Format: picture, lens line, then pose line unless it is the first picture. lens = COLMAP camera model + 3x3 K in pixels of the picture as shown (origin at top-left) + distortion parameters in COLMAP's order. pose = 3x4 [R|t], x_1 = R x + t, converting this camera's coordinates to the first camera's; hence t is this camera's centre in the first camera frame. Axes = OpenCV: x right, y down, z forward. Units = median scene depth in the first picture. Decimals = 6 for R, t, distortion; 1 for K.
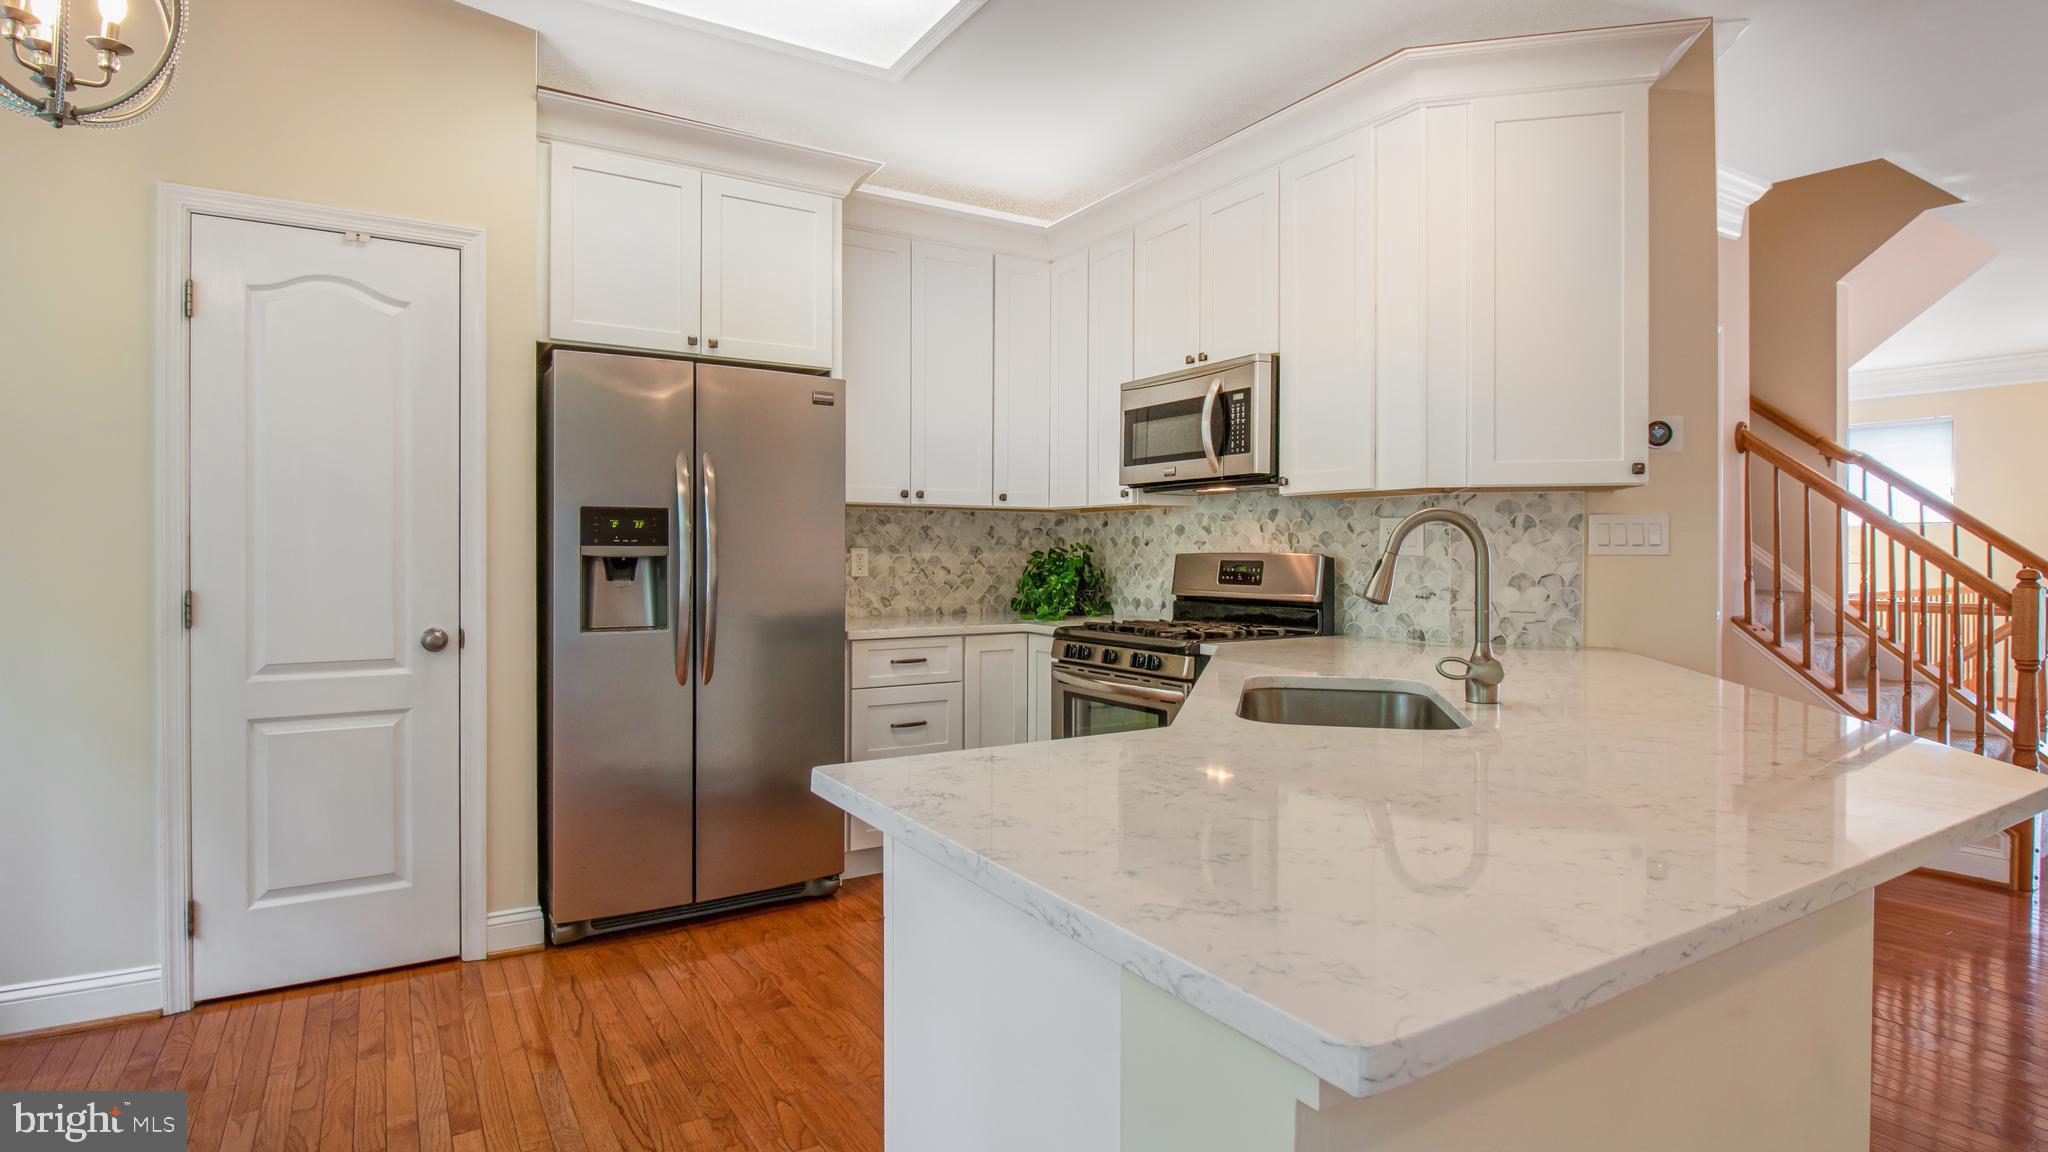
lens RADIAL K [[1022.6, 0, 1027.6], [0, 1022.6, 555.6], [0, 0, 1]] dist [0.004989, -0.015275]
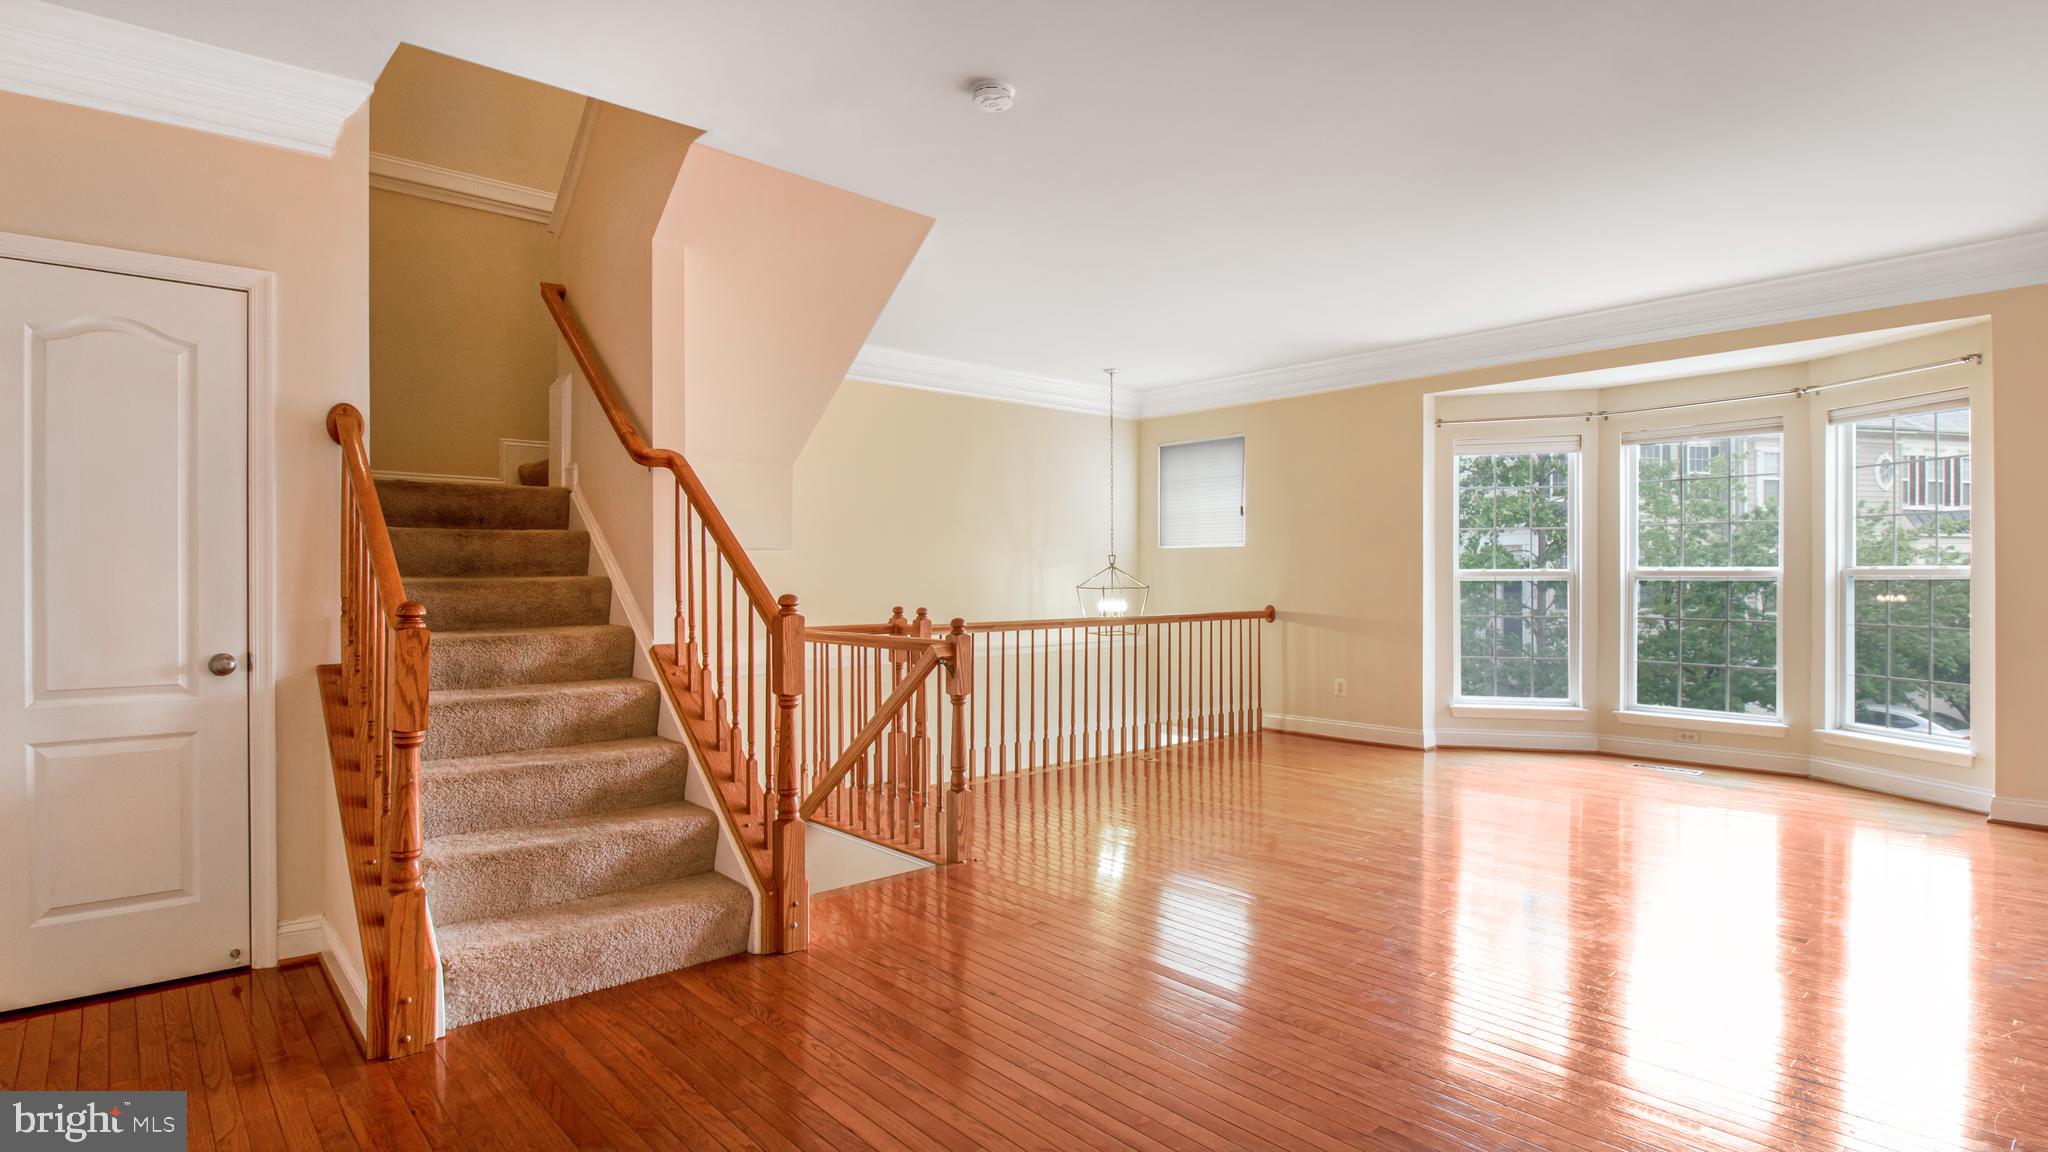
lens RADIAL K [[1019.1, 0, 1042.0], [0, 1019.1, 578.1], [0, 0, 1]] dist [0.001692, -0.015598]
pose [[0.985068, -0.002201, 0.172150, 1.417969], [0.002536, 0.999995, -0.001725, -0.000544], [-0.172146, 0.002136, 0.985069, 0.240379]]
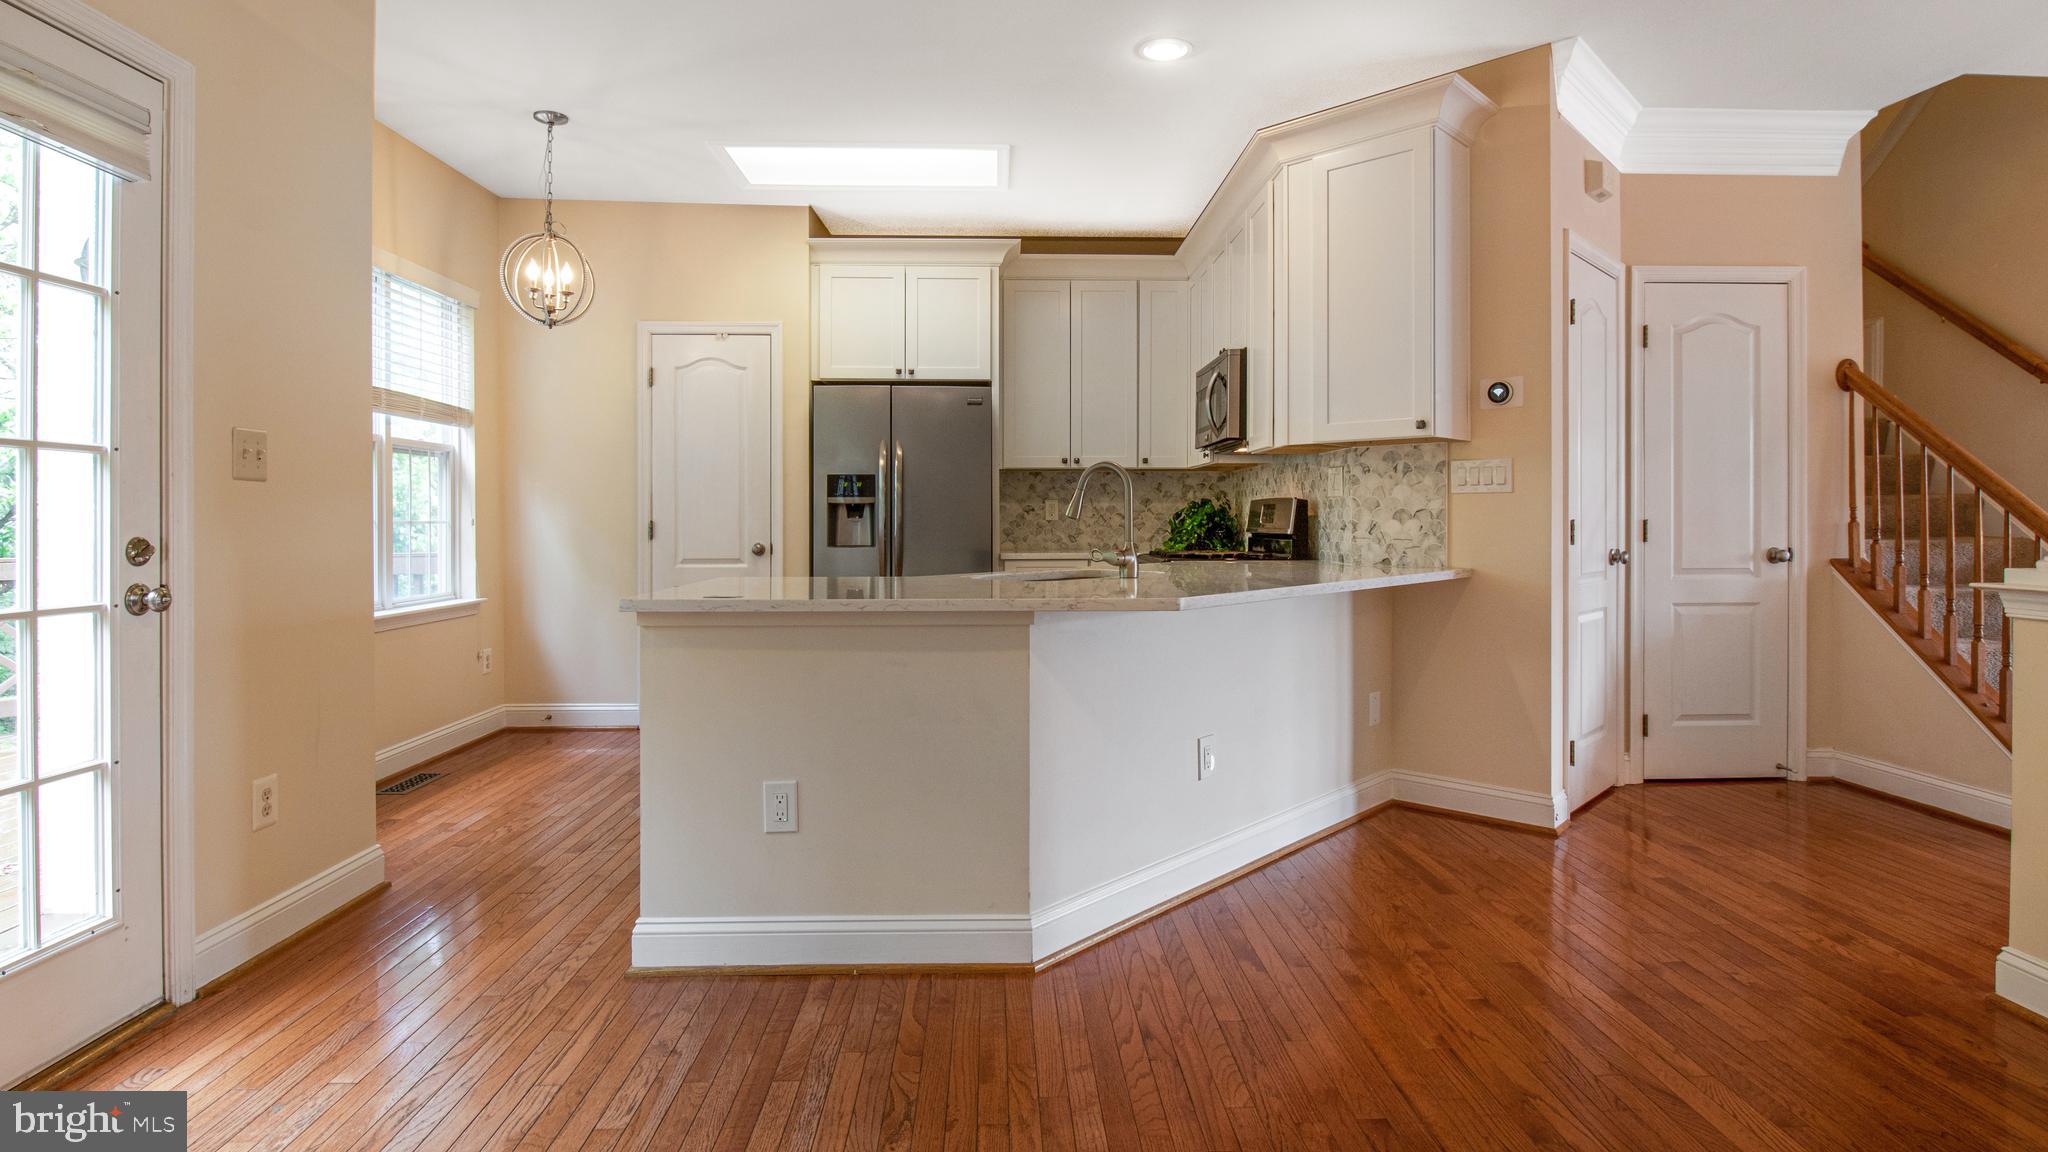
lens RADIAL K [[1021.6, 0, 1033.3], [0, 1021.6, 519.9], [0, 0, 1]] dist [-0.006663, -0.001376]
pose [[0.866052, -0.003118, -0.499944, 0.675503], [0.001374, 0.999992, -0.003857, 0.033144], [0.499951, 0.002654, 0.866049, -0.301417]]
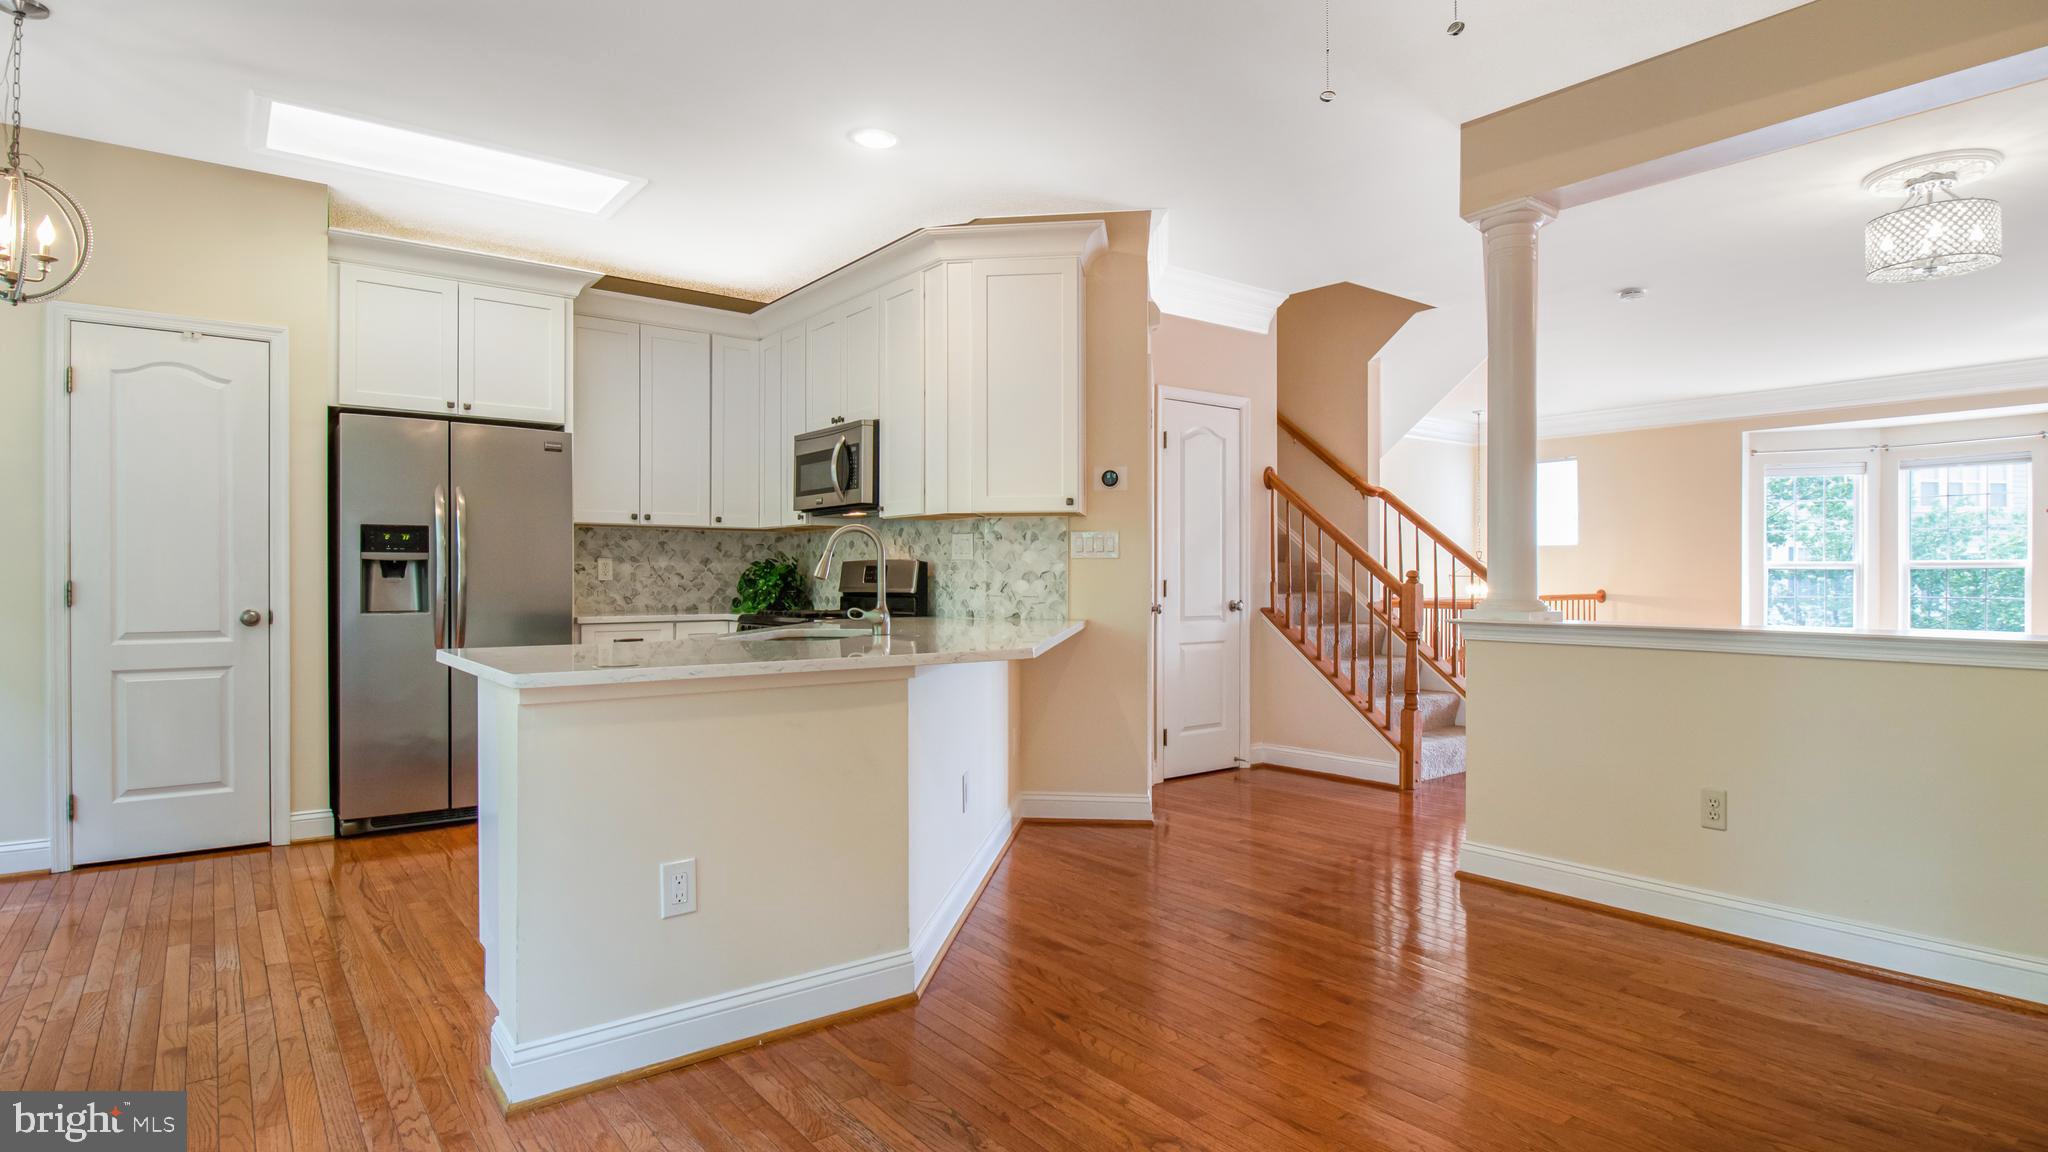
lens RADIAL K [[1041.4, 0, 1032.6], [0, 1041.4, 581.0], [0, 0, 1]] dist [0.000795, -0.013639]
pose [[0.994328, -0.002761, 0.106318, 0.305417], [0.002888, 0.999995, -0.001043, 0.031701], [-0.106314, 0.001344, 0.994332, -0.481672]]
